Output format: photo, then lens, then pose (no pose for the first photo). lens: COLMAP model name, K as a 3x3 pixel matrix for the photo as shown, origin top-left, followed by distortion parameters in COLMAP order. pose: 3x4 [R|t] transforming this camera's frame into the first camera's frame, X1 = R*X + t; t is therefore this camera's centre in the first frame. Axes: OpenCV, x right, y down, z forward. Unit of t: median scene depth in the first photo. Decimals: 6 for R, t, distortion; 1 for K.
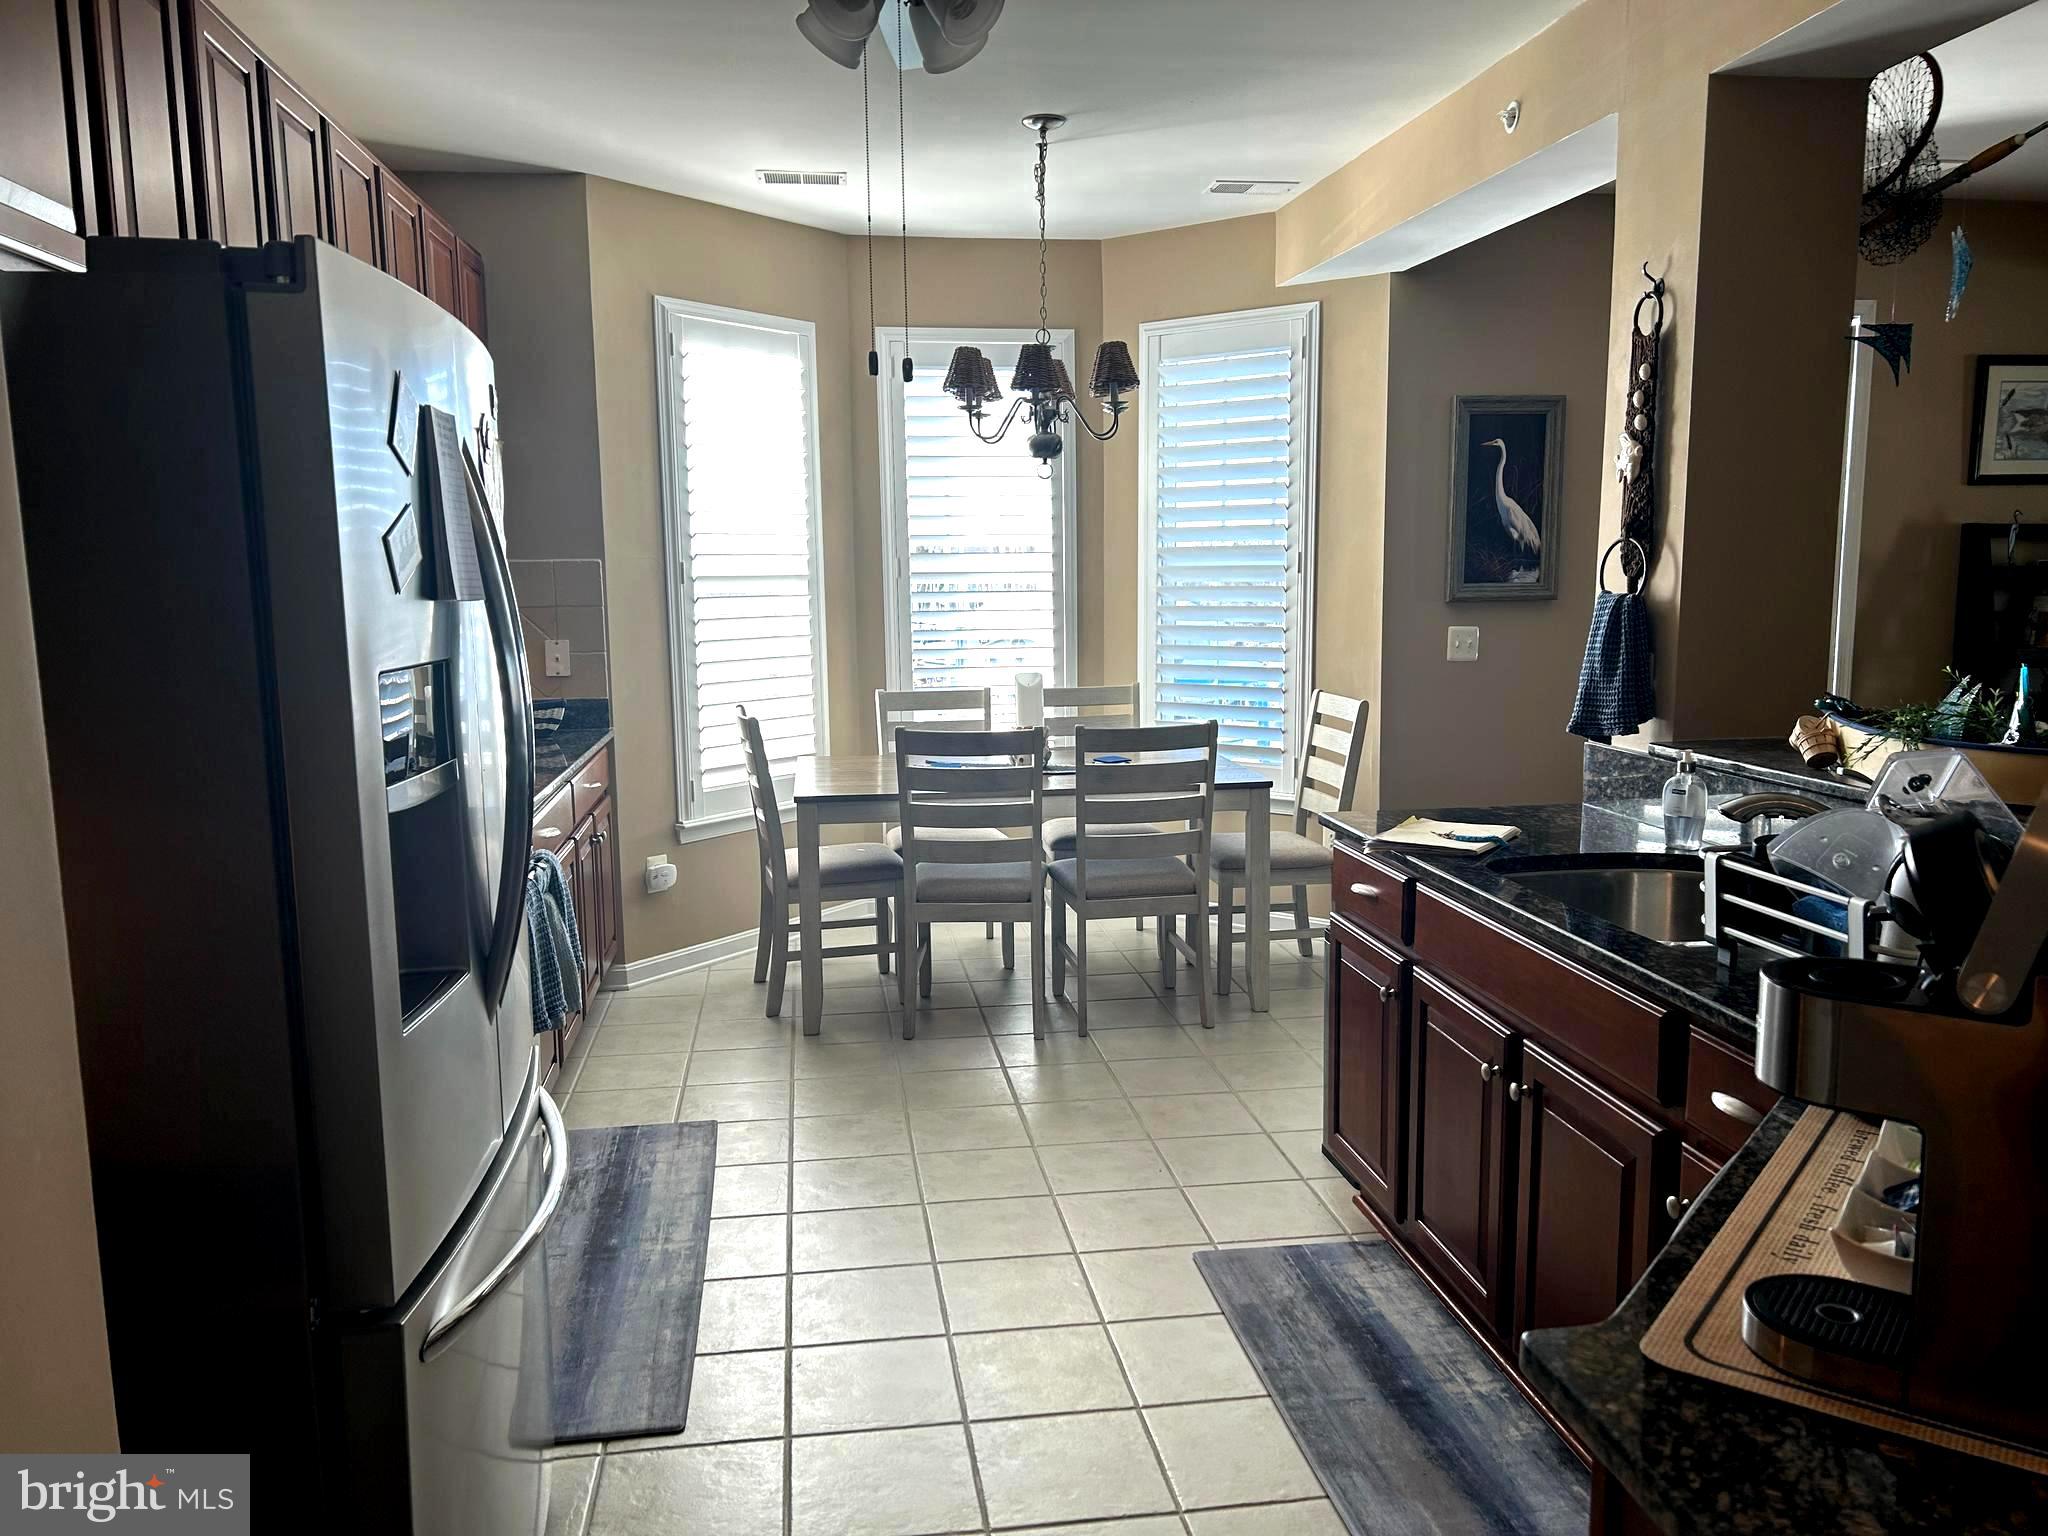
lens RADIAL K [[1532.2, 0, 1024.0], [0, 1532.2, 768.0], [0, 0, 1]] dist [0.059569, -0.063011]
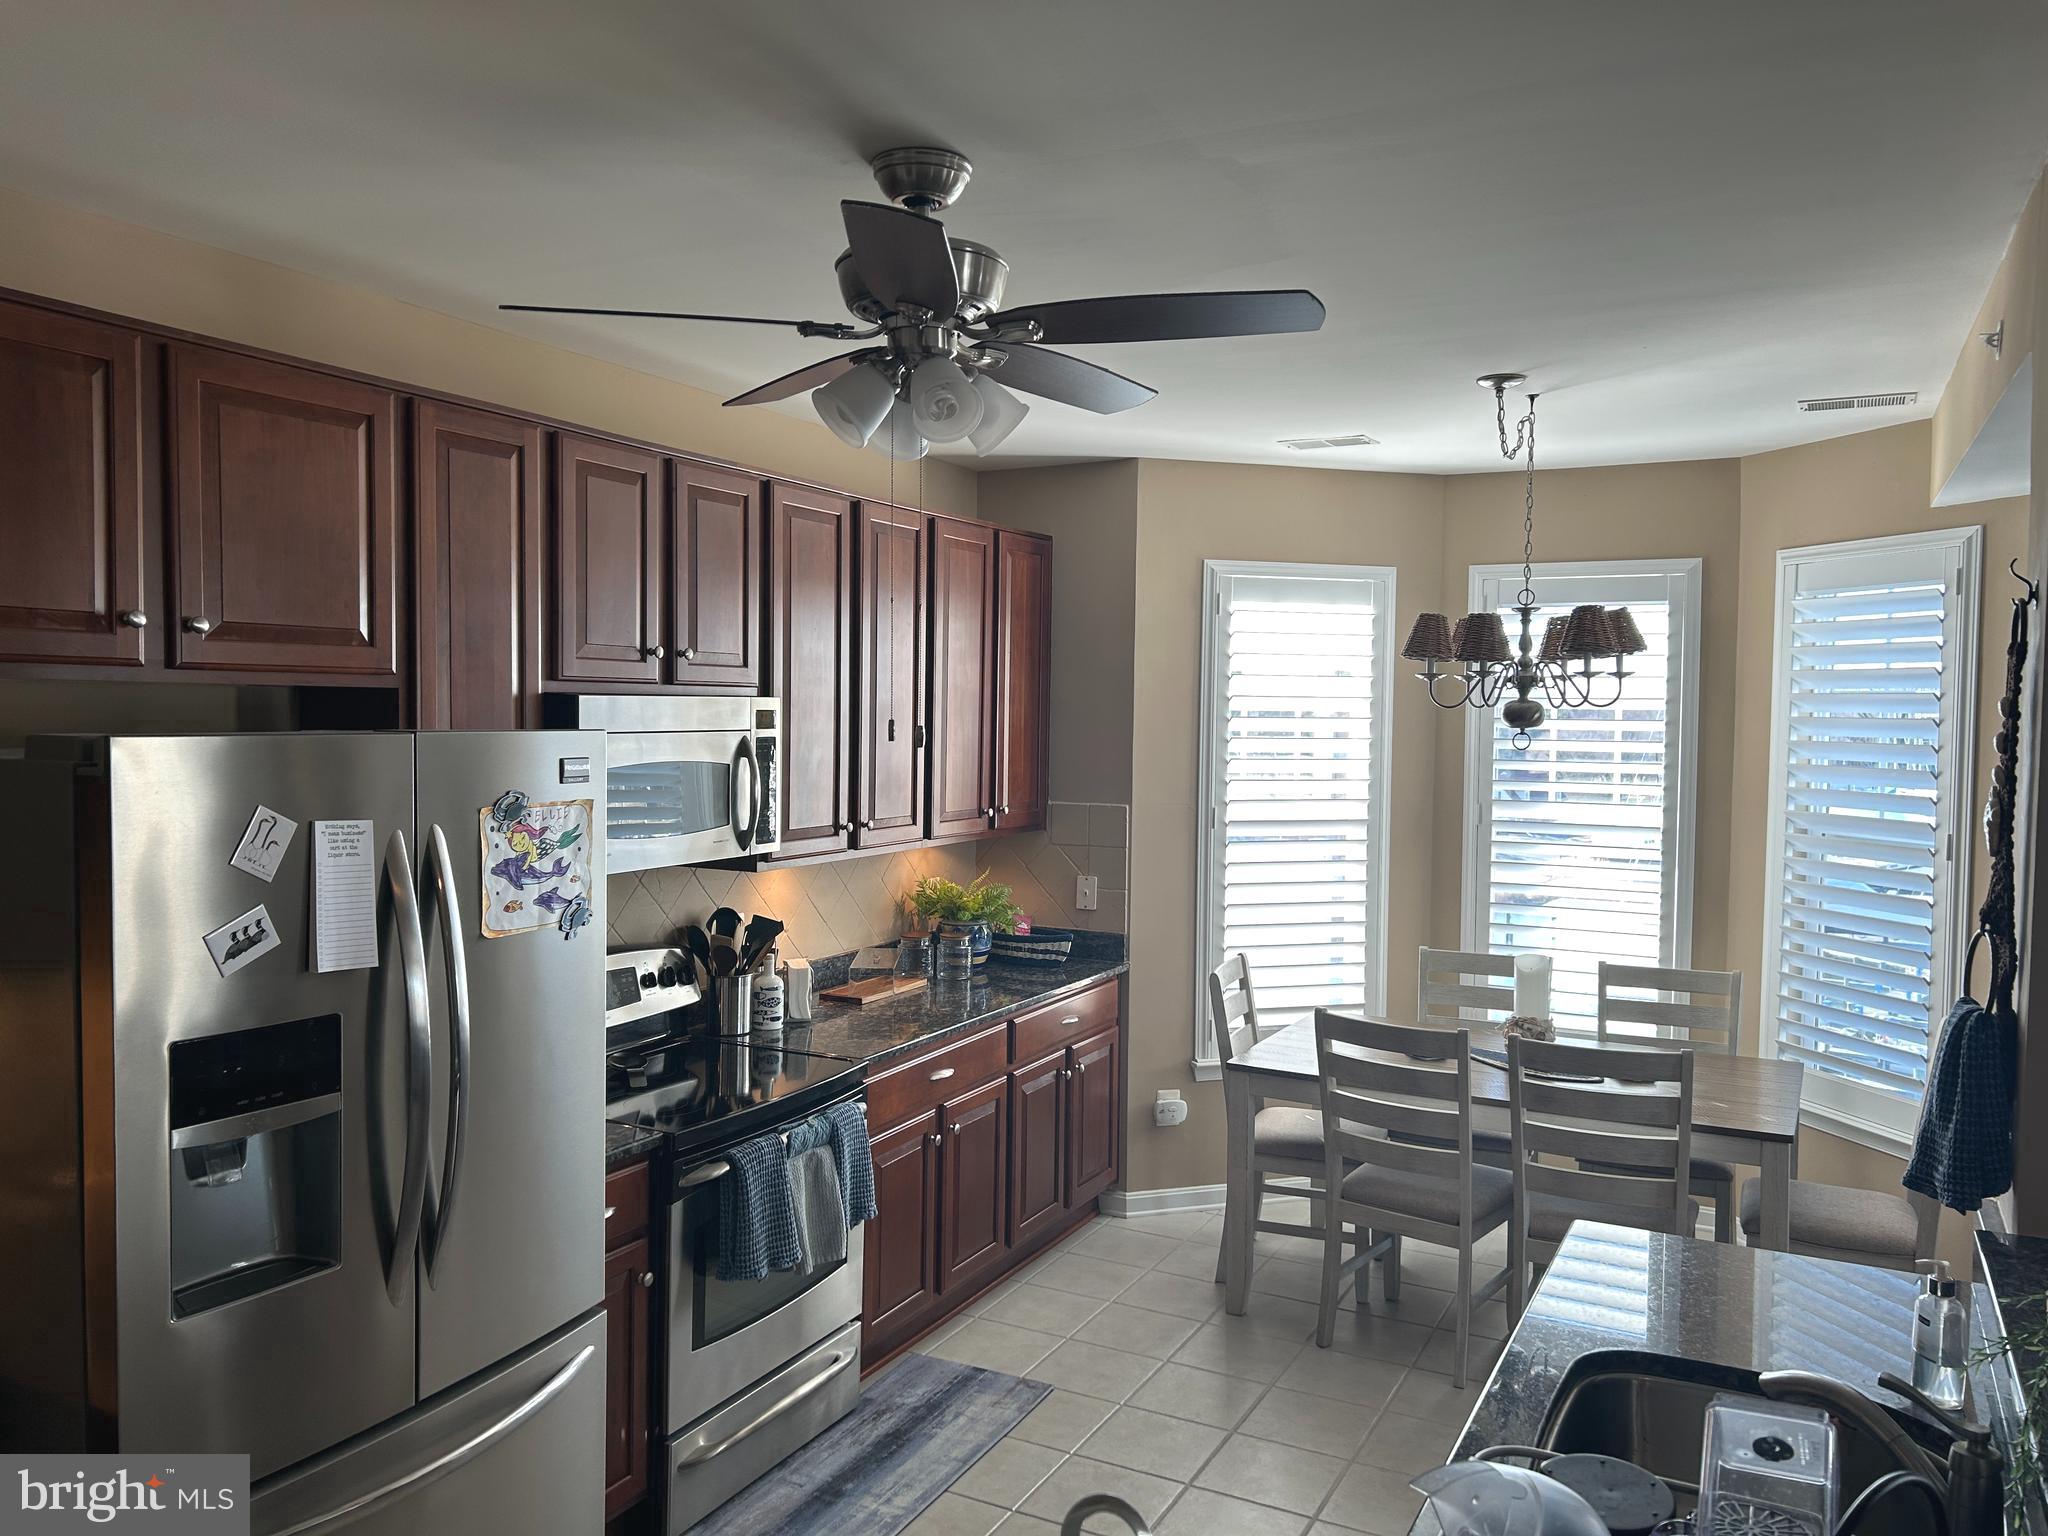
lens RADIAL K [[1505.9, 0, 1024.0], [0, 1505.9, 768.0], [0, 0, 1]] dist [0.065044, -0.113909]
pose [[0.813643, 0.043374, -0.579745, 0.264686], [-0.100722, 0.992650, -0.067092, -0.080663], [0.572574, 0.112982, 0.812031, 0.101408]]
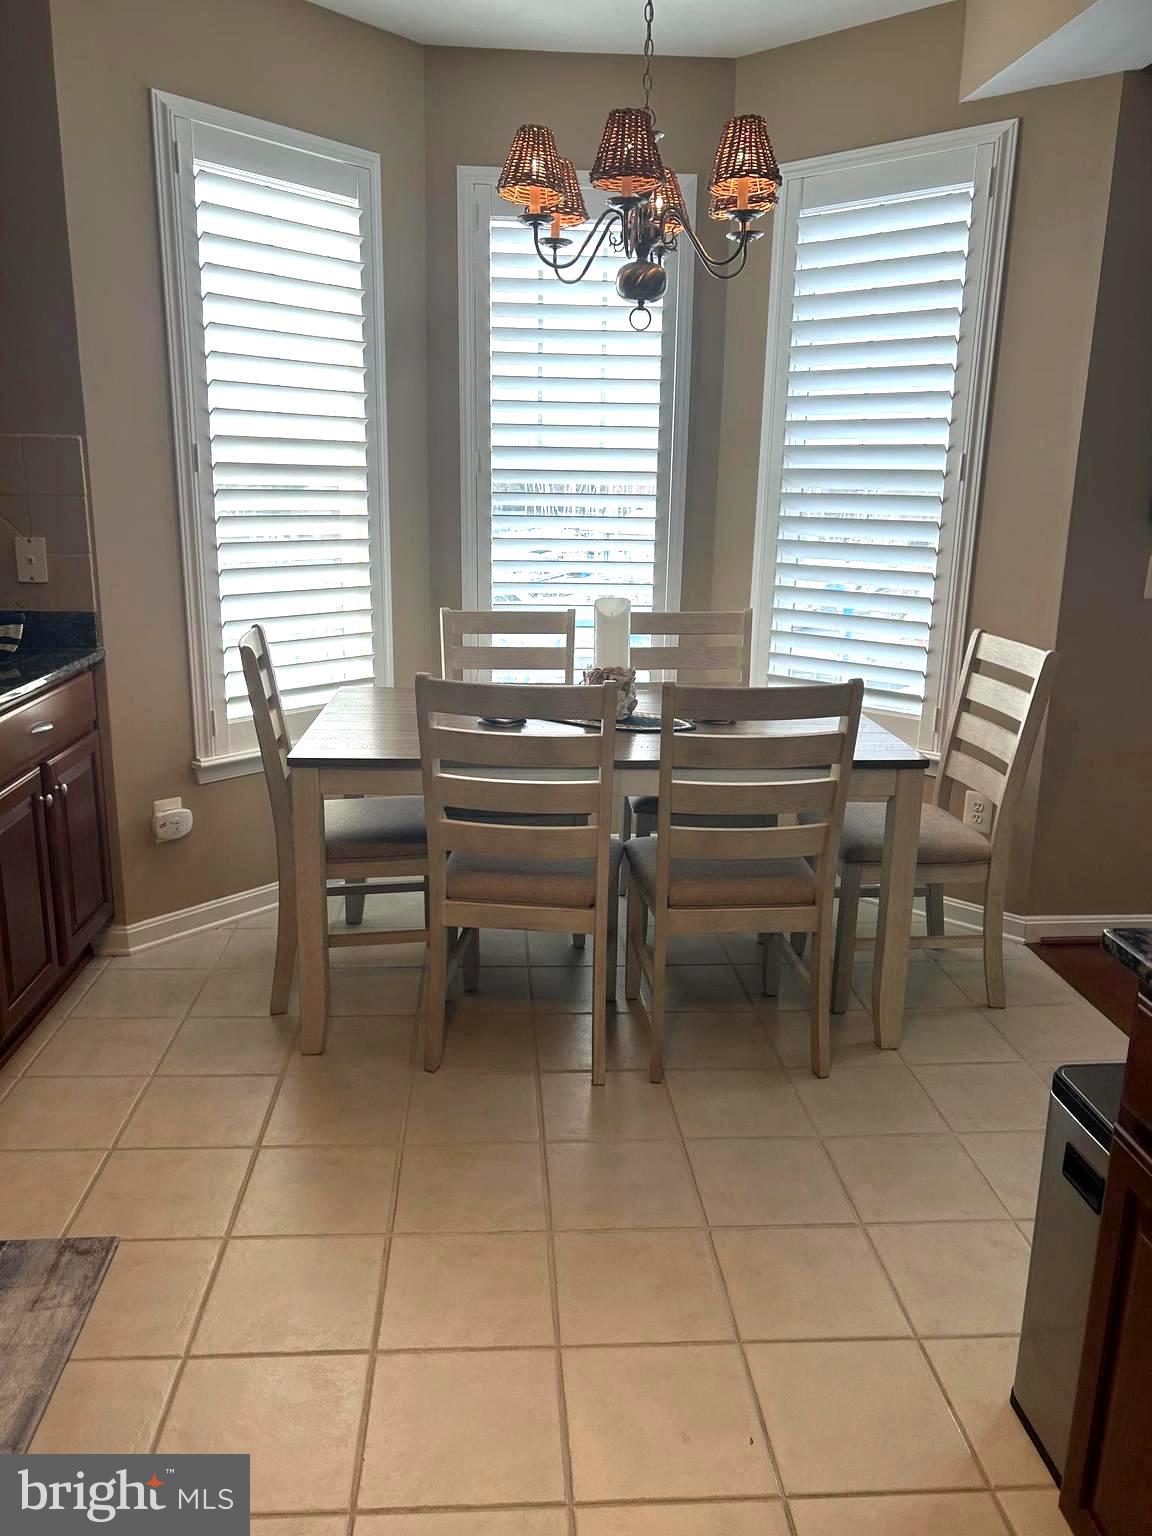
lens RADIAL K [[1149.1, 0, 556.2], [0, 1149.1, 773.8], [0, 0, 1]] dist [0.059569, -0.063011]
pose [[0.995910, 0.046029, -0.077749, 0.023873], [-0.036856, 0.992619, 0.115541, -0.039334], [0.082493, -0.112203, 0.990255, 0.394380]]
